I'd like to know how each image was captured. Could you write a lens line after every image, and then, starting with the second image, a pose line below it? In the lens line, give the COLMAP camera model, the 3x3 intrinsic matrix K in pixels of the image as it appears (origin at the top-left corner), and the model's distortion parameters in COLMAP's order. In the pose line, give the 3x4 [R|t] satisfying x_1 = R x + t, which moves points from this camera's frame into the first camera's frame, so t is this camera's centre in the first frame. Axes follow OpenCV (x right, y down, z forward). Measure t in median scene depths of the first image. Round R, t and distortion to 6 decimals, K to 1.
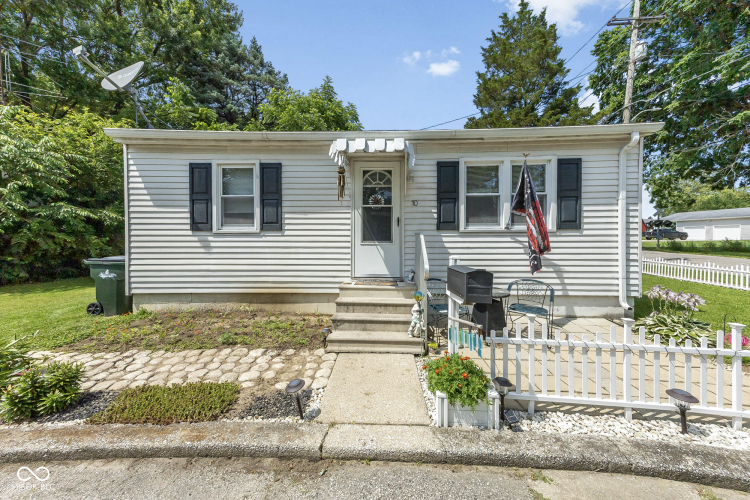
lens RADIAL K [[313.4, 0, 374.5], [0, 313.4, 239.8], [0, 0, 1]] dist [0.077213, 0.000229]
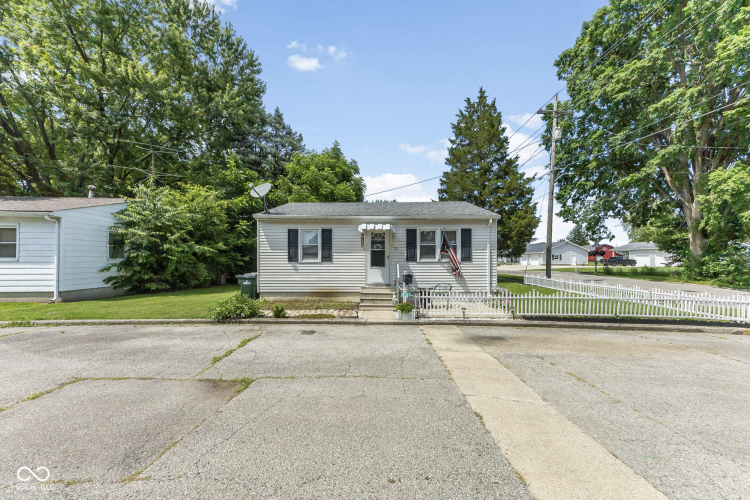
lens RADIAL K [[351.9, 0, 376.4], [0, 351.9, 265.2], [0, 0, 1]] dist [0.078706, 0.000281]
pose [[0.999535, 0.000917, 0.030479, -0.071665], [-0.000909, 1.000000, -0.000285, -0.003329], [-0.030479, 0.000258, 0.999535, -1.314014]]
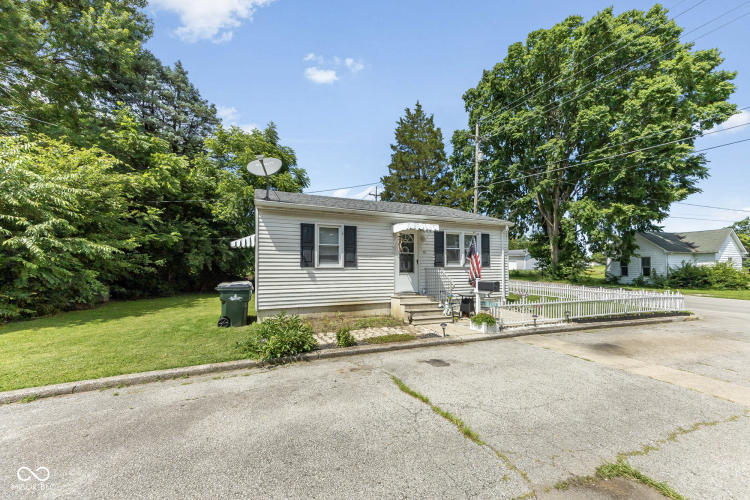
lens RADIAL K [[339.9, 0, 400.6], [0, 339.9, 260.9], [0, 0, 1]] dist [0.059436, 0.000296]
pose [[0.870060, 0.009763, 0.492849, -0.971989], [0.003330, 0.999665, -0.025681, -0.012484], [-0.492935, 0.023985, 0.869736, -0.671544]]
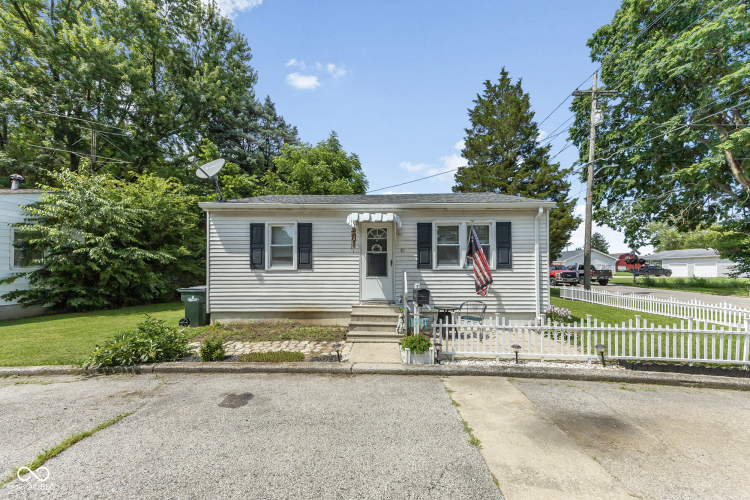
lens RADIAL K [[337.1, 0, 377.7], [0, 337.1, 267.4], [0, 0, 1]] dist [0.074932, 0.000308]
pose [[0.999966, 0.001327, 0.008126, -0.001243], [-0.001118, 0.999670, -0.025676, 0.003835], [-0.008158, 0.025666, 0.999637, -0.567939]]
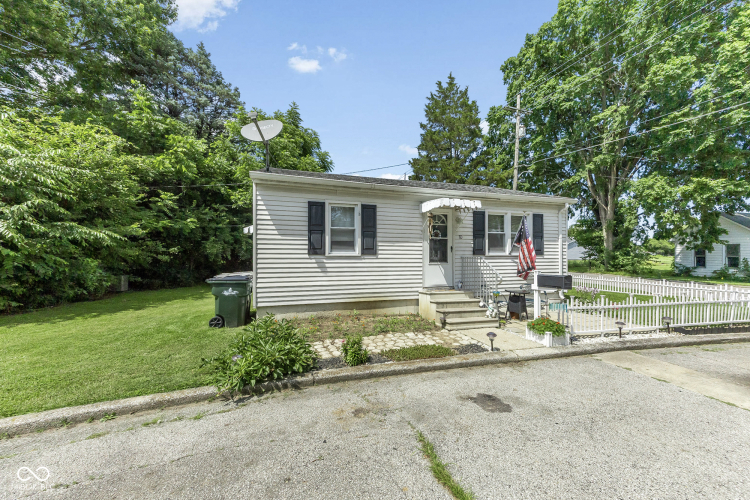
lens RADIAL K [[327.2, 0, 388.8], [0, 327.2, 257.3], [0, 0, 1]] dist [0.073542, 0.000107]
pose [[0.924461, 0.000903, 0.381276, -0.778871], [0.001525, 0.999980, -0.006066, -0.009348], [-0.381274, 0.006189, 0.924441, -0.322365]]
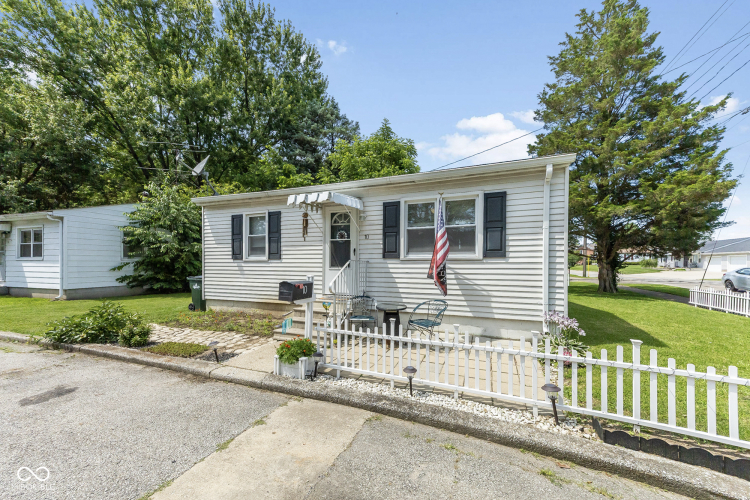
lens RADIAL K [[319.7, 0, 359.5], [0, 319.7, 269.3], [0, 0, 1]] dist [0.067895, 0.000293]
pose [[0.922272, 0.010063, -0.386410, 0.583608], [-0.009604, 0.999949, 0.003118, 0.008789], [0.386422, 0.000835, 0.922322, -0.181624]]
